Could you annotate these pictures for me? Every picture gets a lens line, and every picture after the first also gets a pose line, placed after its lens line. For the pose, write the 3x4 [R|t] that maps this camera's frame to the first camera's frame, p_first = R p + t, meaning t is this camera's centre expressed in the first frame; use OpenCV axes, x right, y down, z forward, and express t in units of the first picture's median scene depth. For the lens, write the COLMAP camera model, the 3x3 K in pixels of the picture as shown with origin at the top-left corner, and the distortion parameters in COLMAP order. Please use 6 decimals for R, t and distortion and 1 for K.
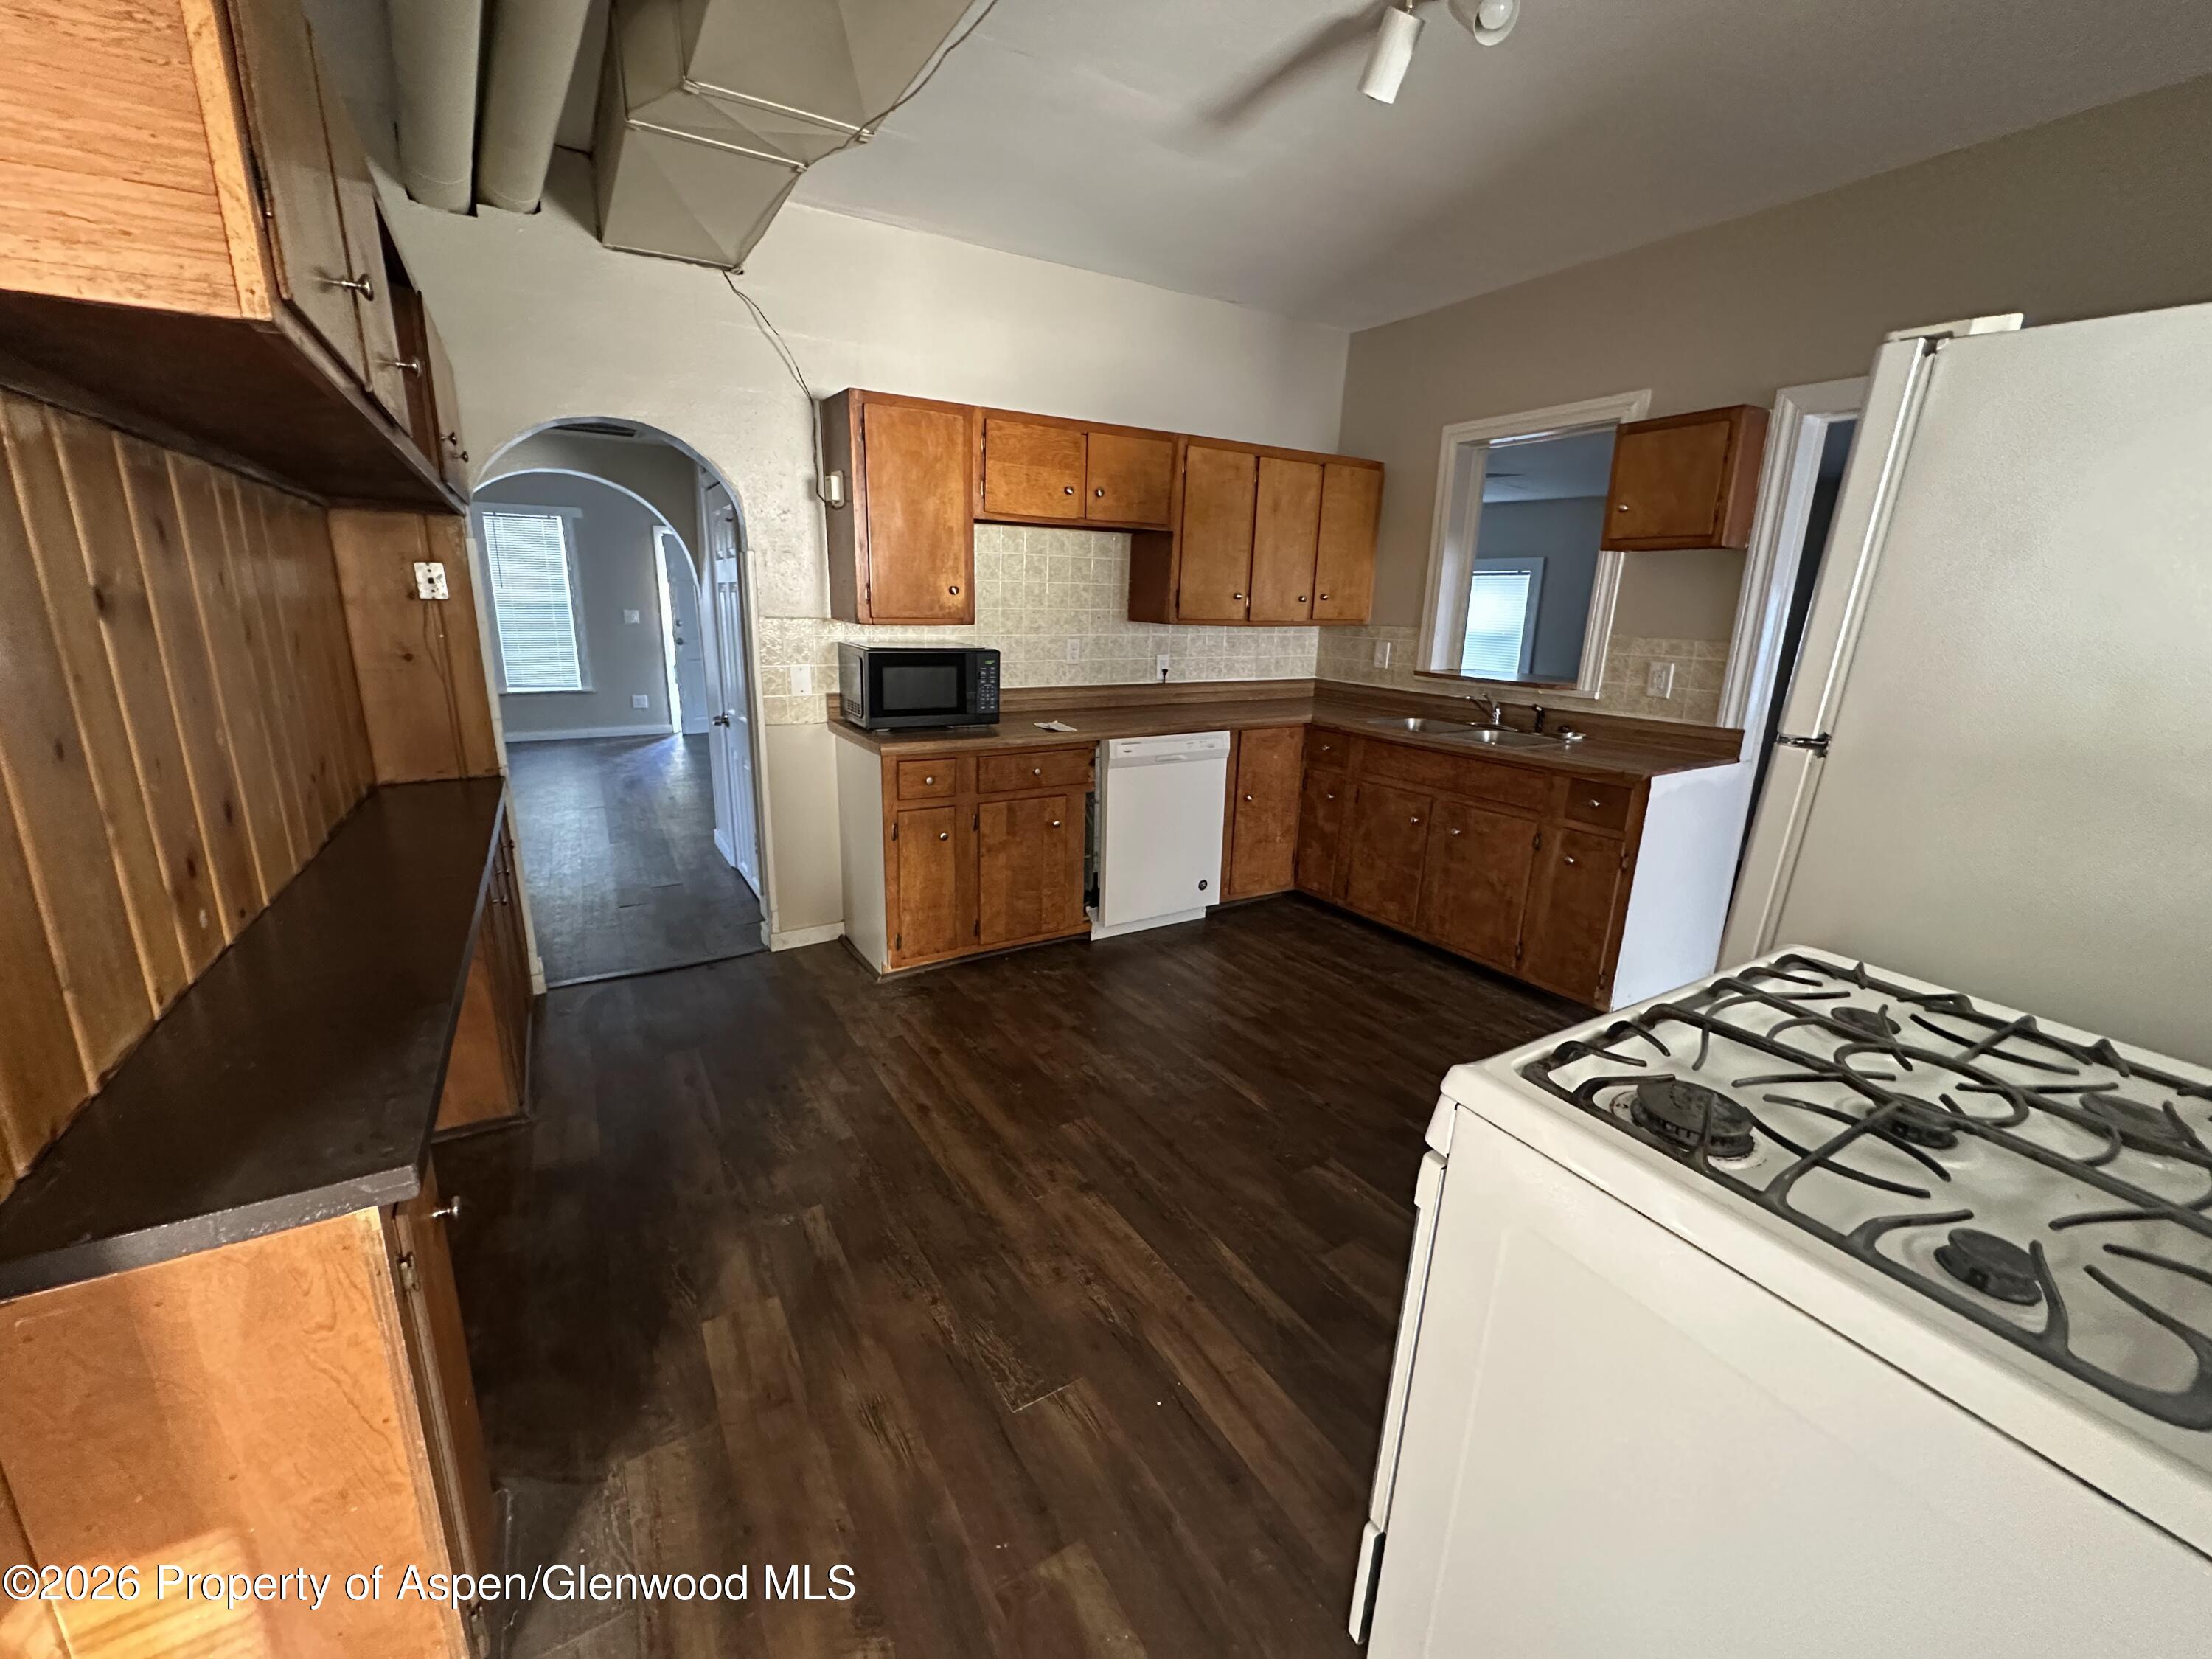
lens RADIAL K [[881.4, 0, 1096.8], [0, 881.4, 824.4], [0, 0, 1]] dist [-0.004180, -0.000137]
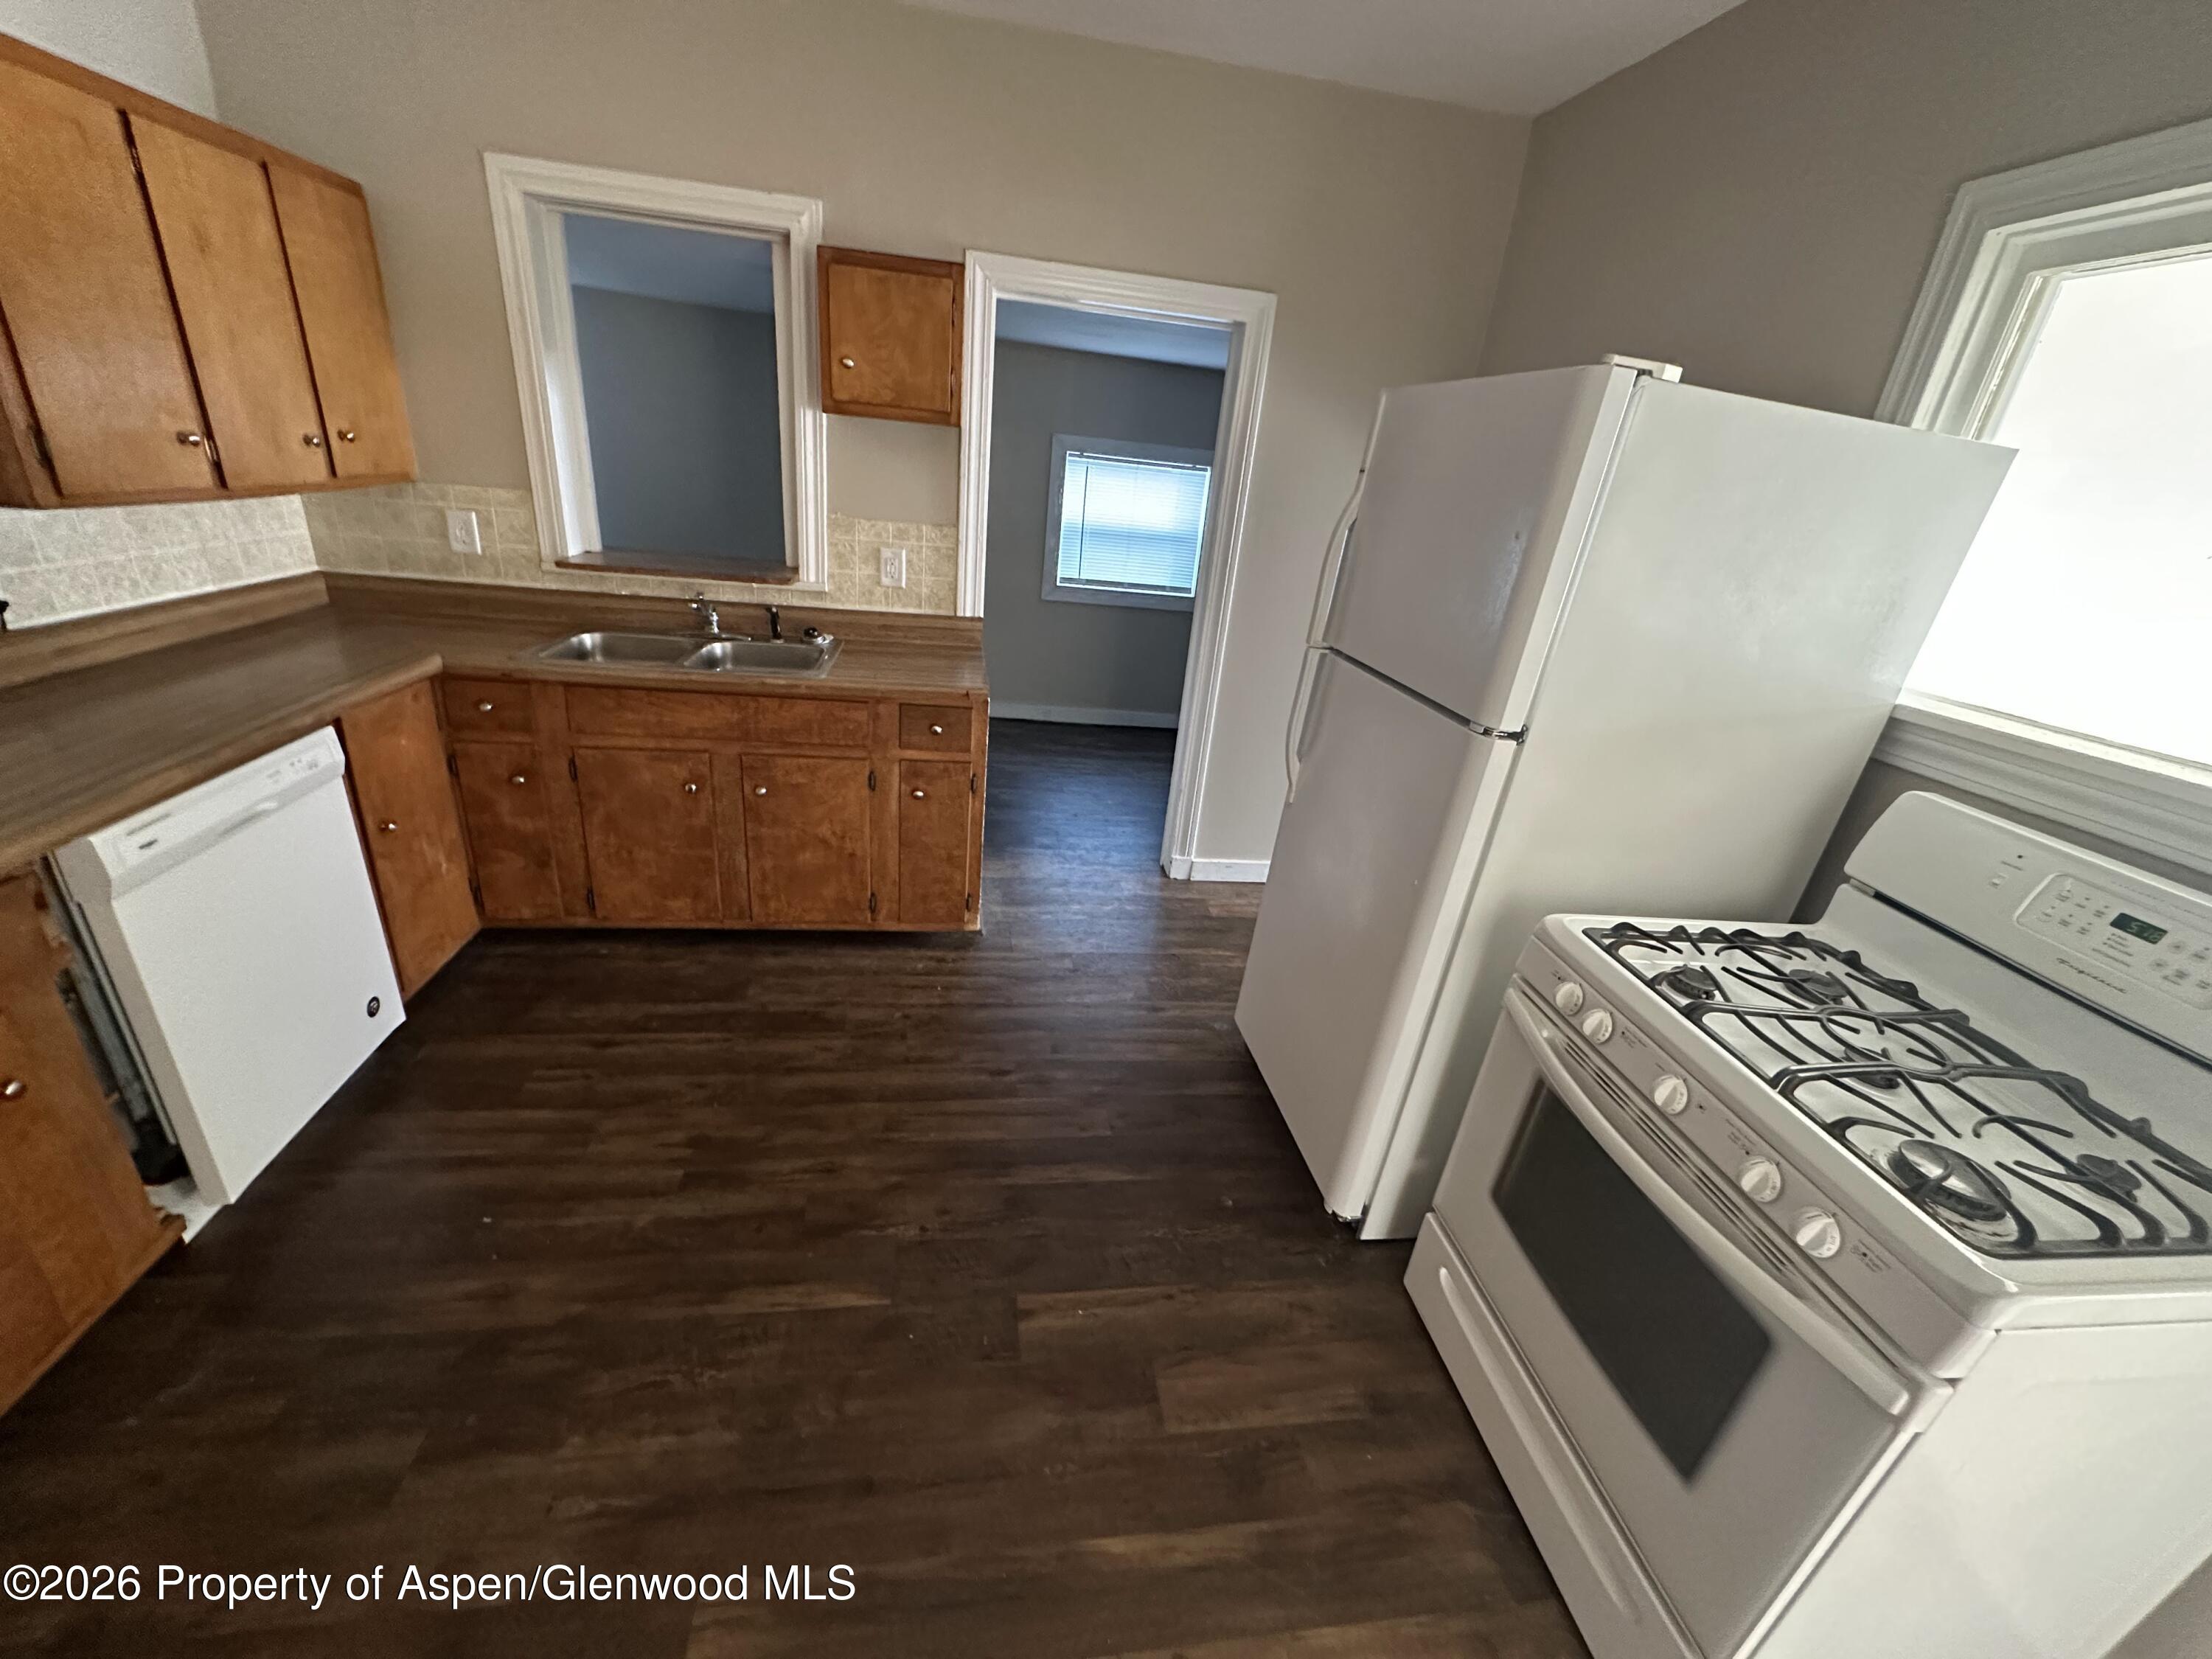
lens RADIAL K [[881.4, 0, 1104.5], [0, 881.4, 829.1], [0, 0, 1]] dist [-0.004180, -0.000137]
pose [[0.385884, -0.346484, 0.855010, -0.143796], [0.141893, 0.938056, 0.316098, -0.155199], [-0.911570, -0.000657, 0.411144, 0.388985]]
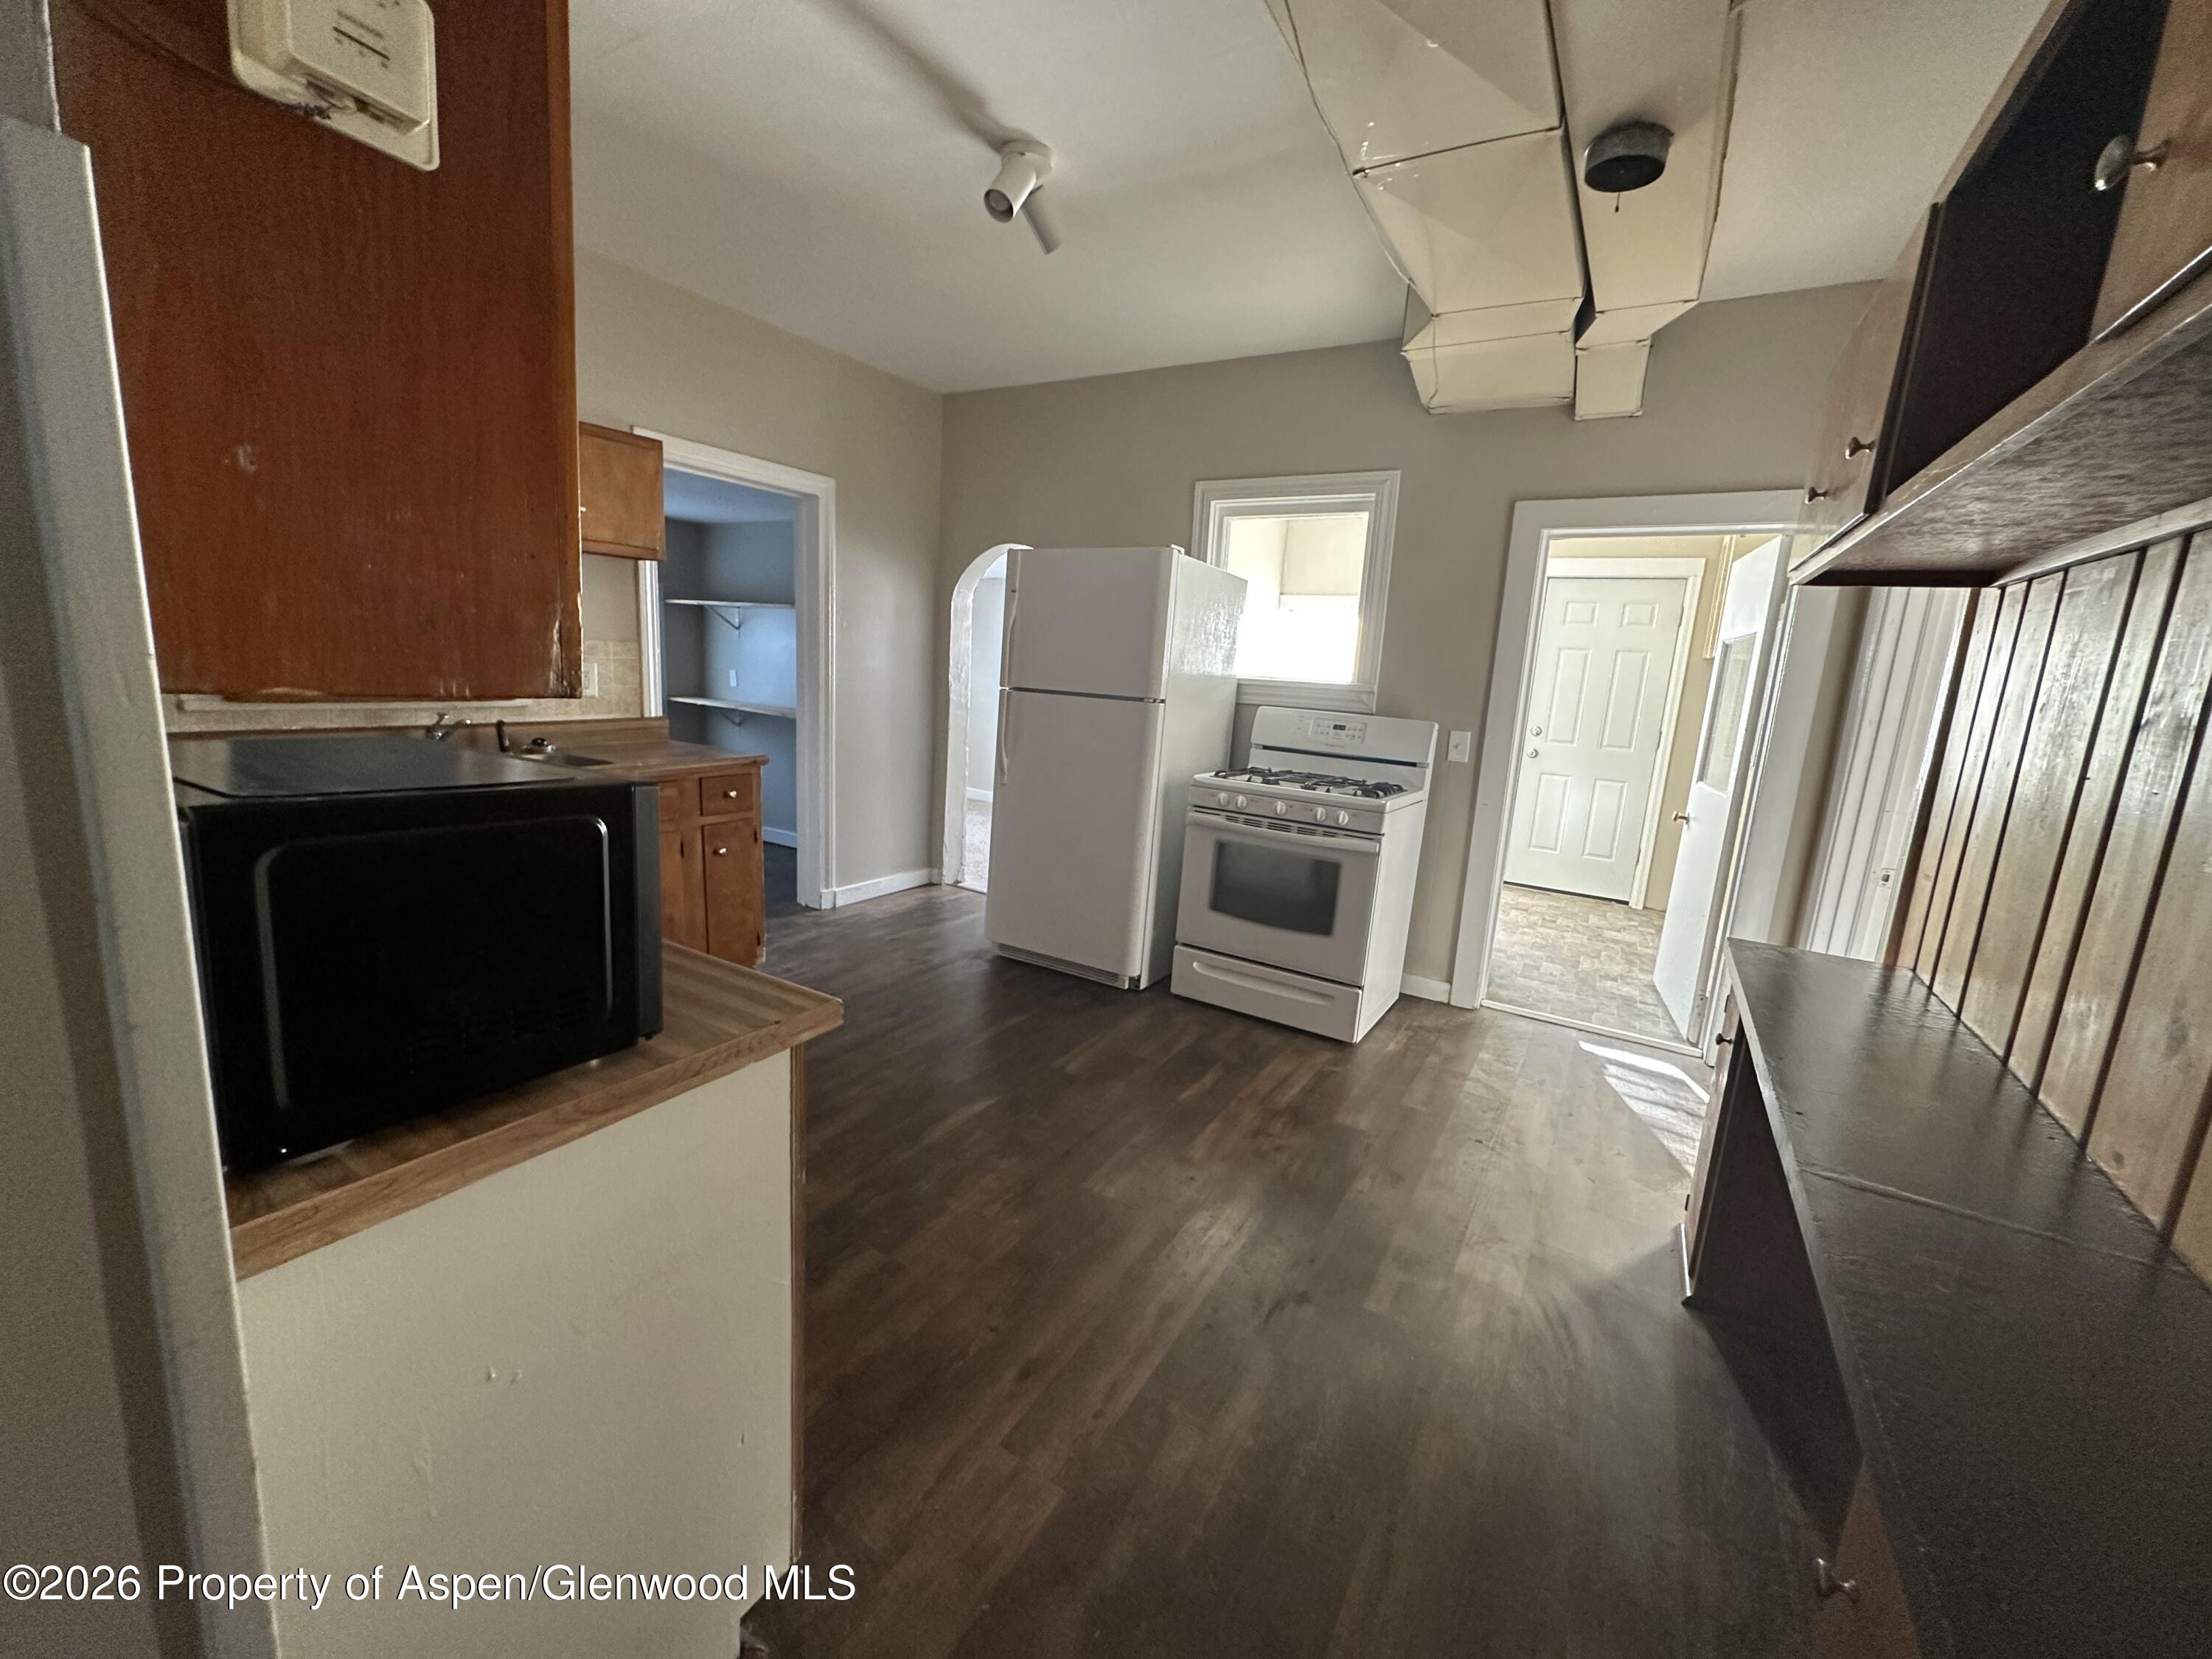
lens RADIAL K [[881.4, 0, 1104.0], [0, 881.4, 822.6], [0, 0, 1]] dist [-0.004180, -0.000137]
pose [[-0.459676, -0.216499, 0.861293, -0.512113], [0.150637, 0.936769, 0.315867, -0.223372], [-0.875218, 0.274939, -0.397997, 0.856805]]
